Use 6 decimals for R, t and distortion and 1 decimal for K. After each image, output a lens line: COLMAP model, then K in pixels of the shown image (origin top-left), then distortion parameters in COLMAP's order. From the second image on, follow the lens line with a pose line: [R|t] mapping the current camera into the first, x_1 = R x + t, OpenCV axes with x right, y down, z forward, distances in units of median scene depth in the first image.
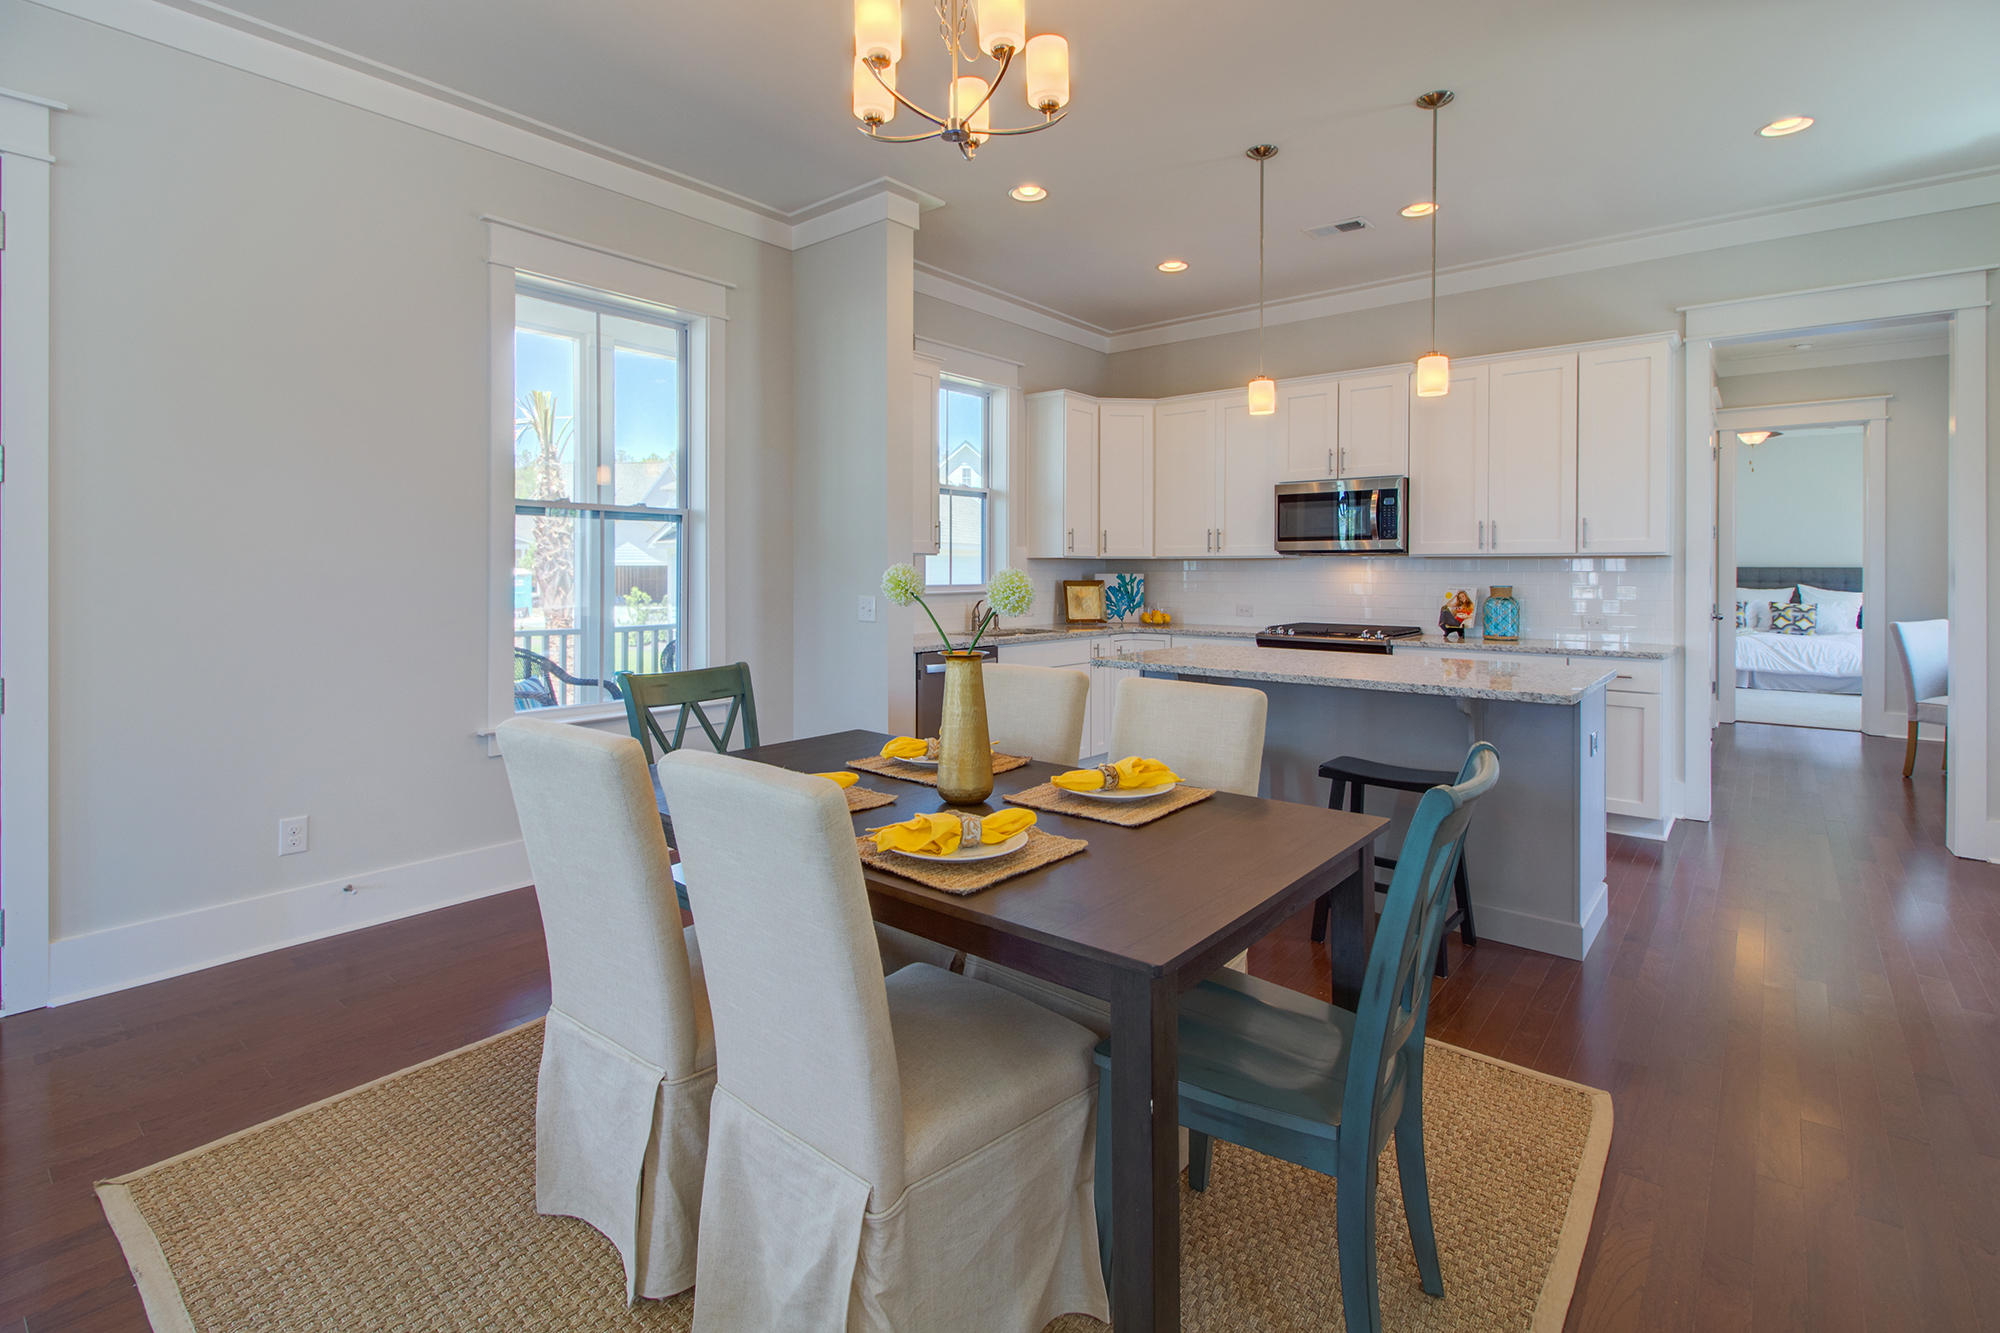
lens RADIAL K [[927.4, 0, 1009.8], [0, 927.4, 576.2], [0, 0, 1]] dist [0.014631, -0.007292]
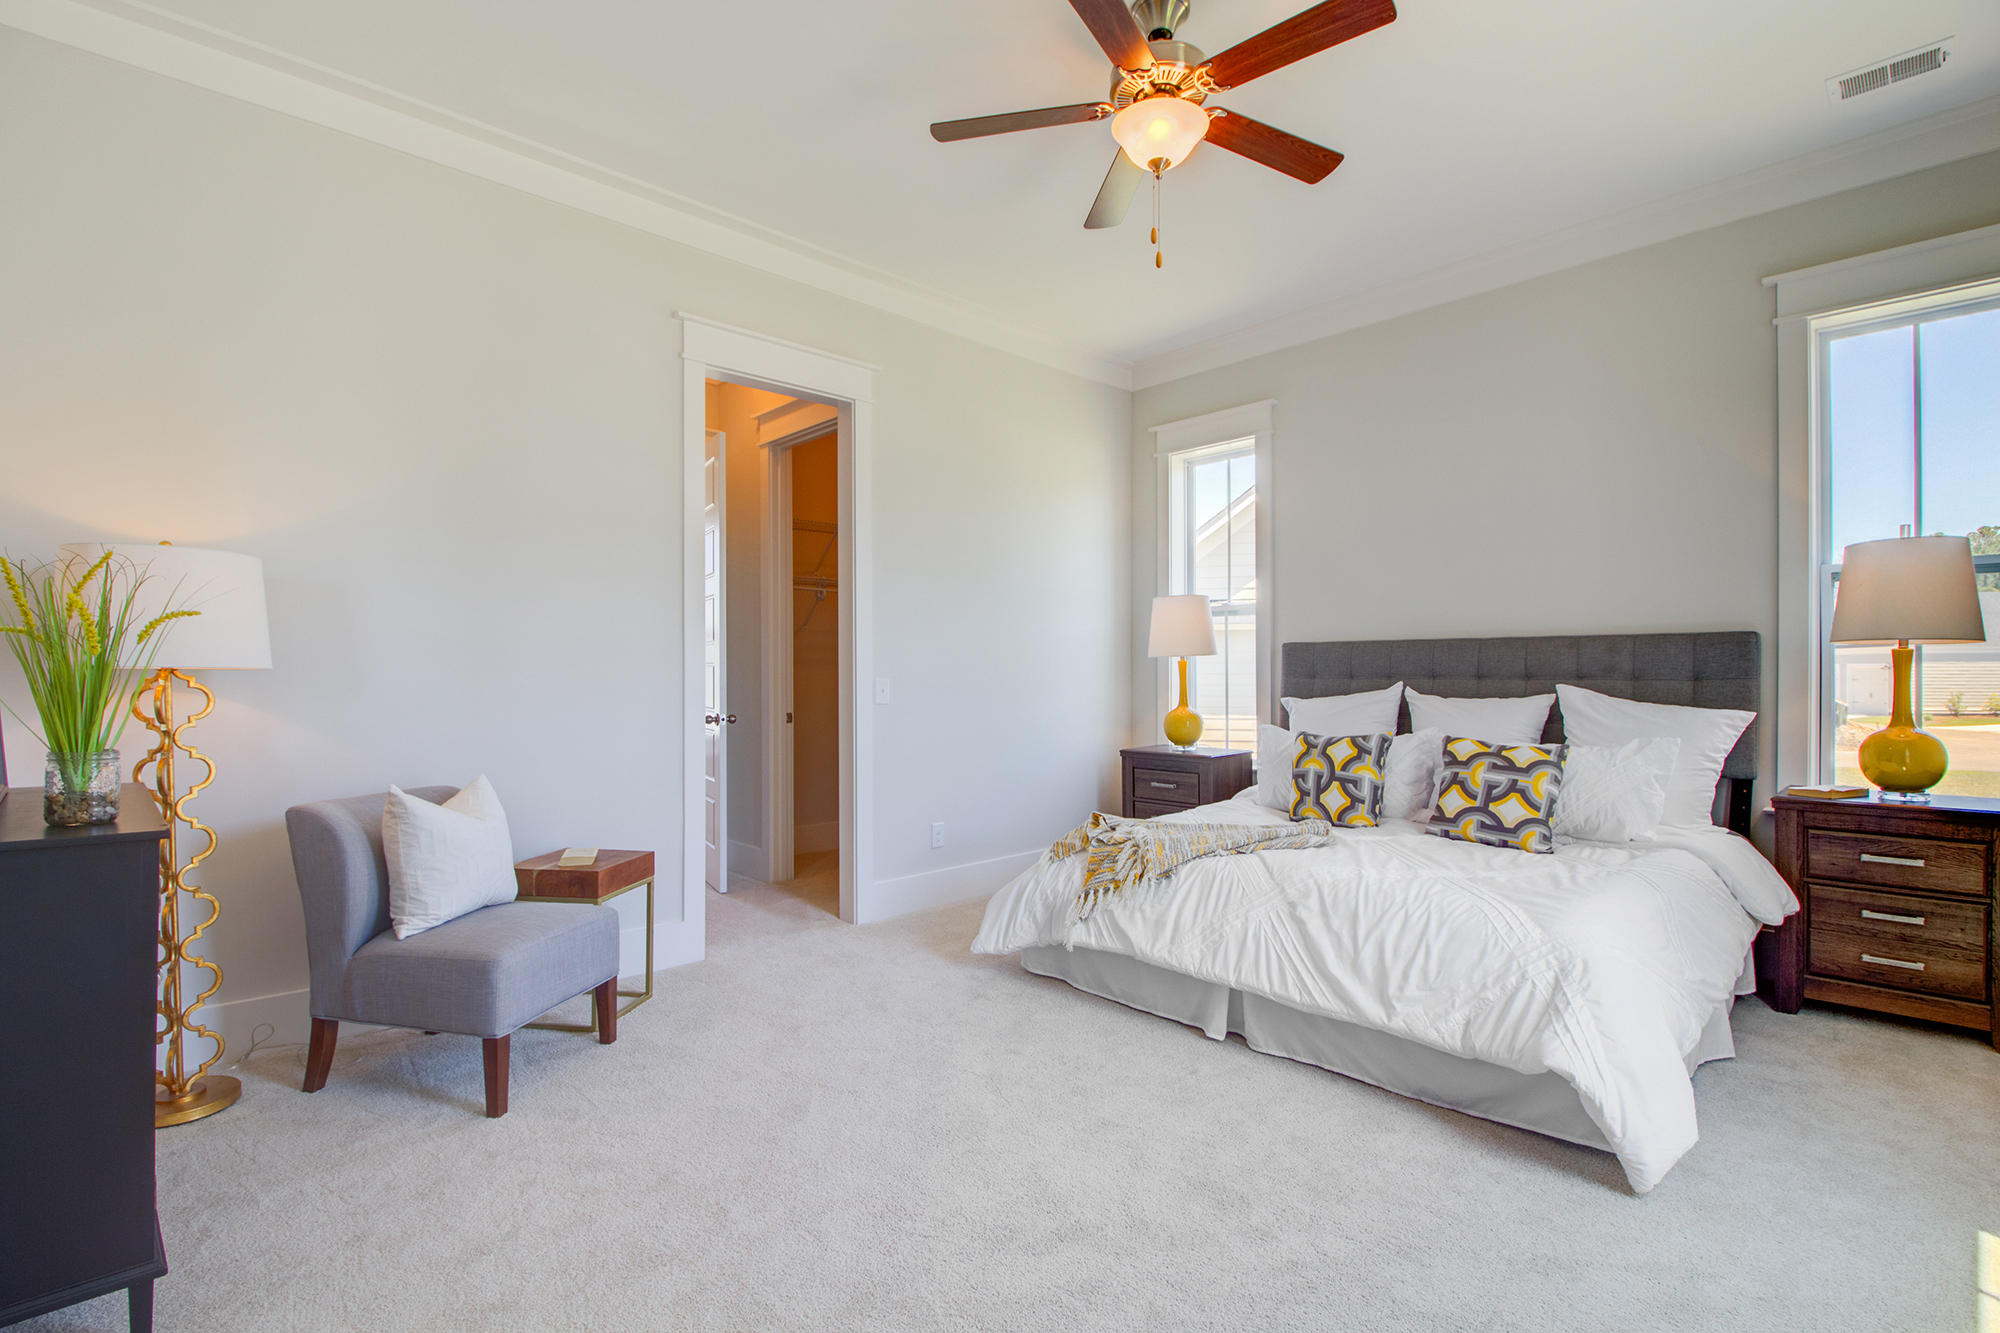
lens RADIAL K [[927.4, 0, 985.4], [0, 927.4, 678.7], [0, 0, 1]] dist [0.014631, -0.007292]
pose [[0.991325, -0.003609, -0.131383, 1.273706], [0.003478, 0.999993, -0.001228, 0.011489], [0.131386, 0.000760, 0.991331, 1.184344]]
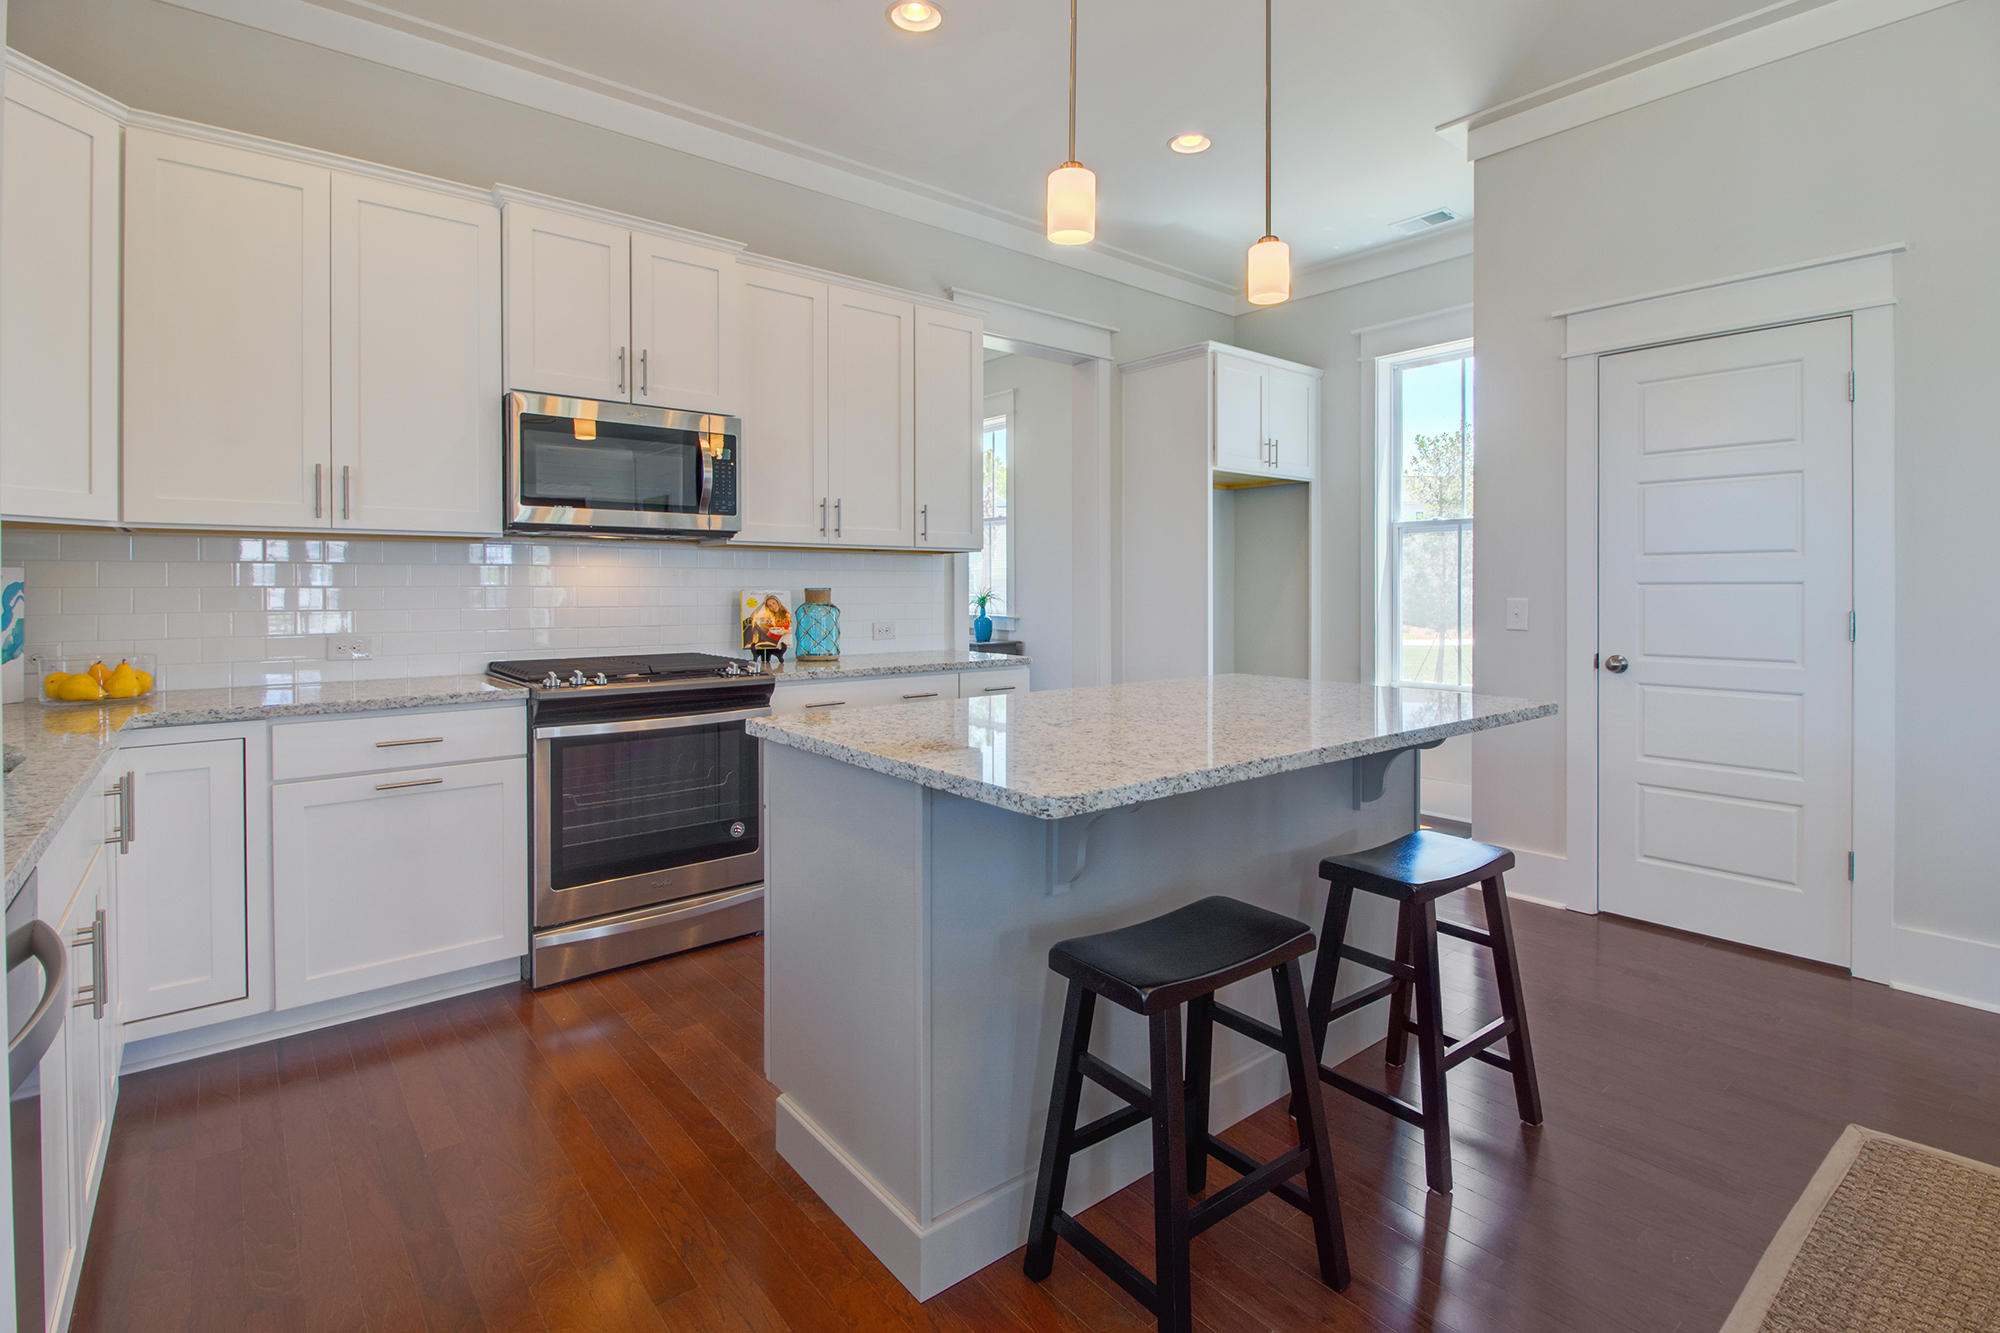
lens RADIAL K [[927.4, 0, 954.1], [0, 927.4, 591.6], [0, 0, 1]] dist [0.014631, -0.007292]
pose [[0.238219, -0.006608, 0.971189, -0.141920], [0.006758, 0.999964, 0.005146, 0.008781], [-0.971188, 0.005337, 0.238255, 0.611145]]
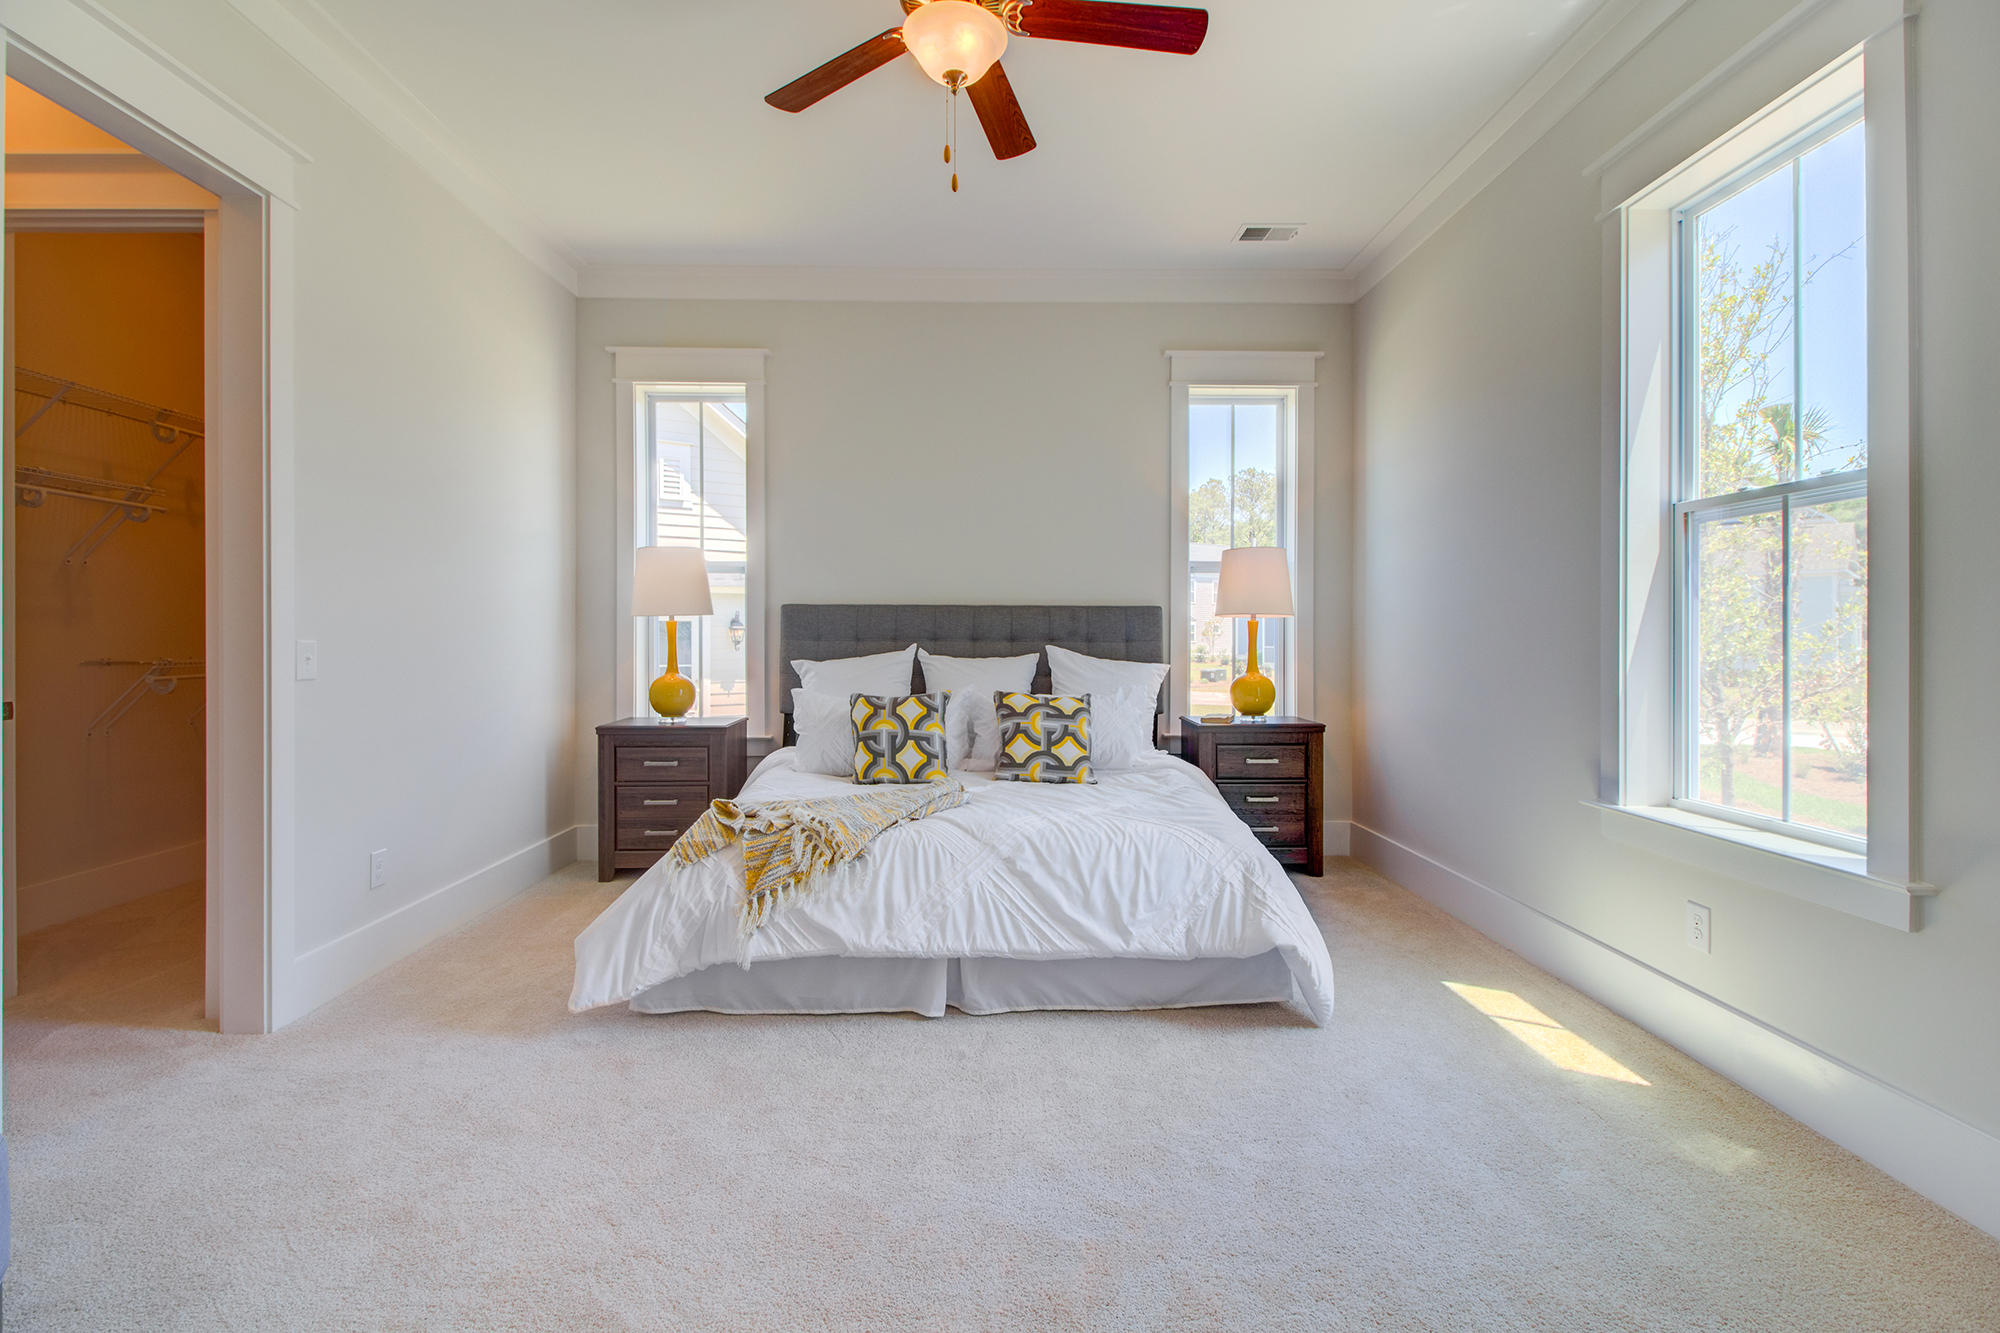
lens RADIAL K [[927.4, 0, 1000.0], [0, 927.4, 641.8], [0, 0, 1]] dist [0.014631, -0.007292]
pose [[0.759394, -0.003528, 0.650621, 1.050286], [0.005586, 0.999984, -0.001098, 0.013770], [-0.650607, 0.004468, 0.759402, 1.311433]]
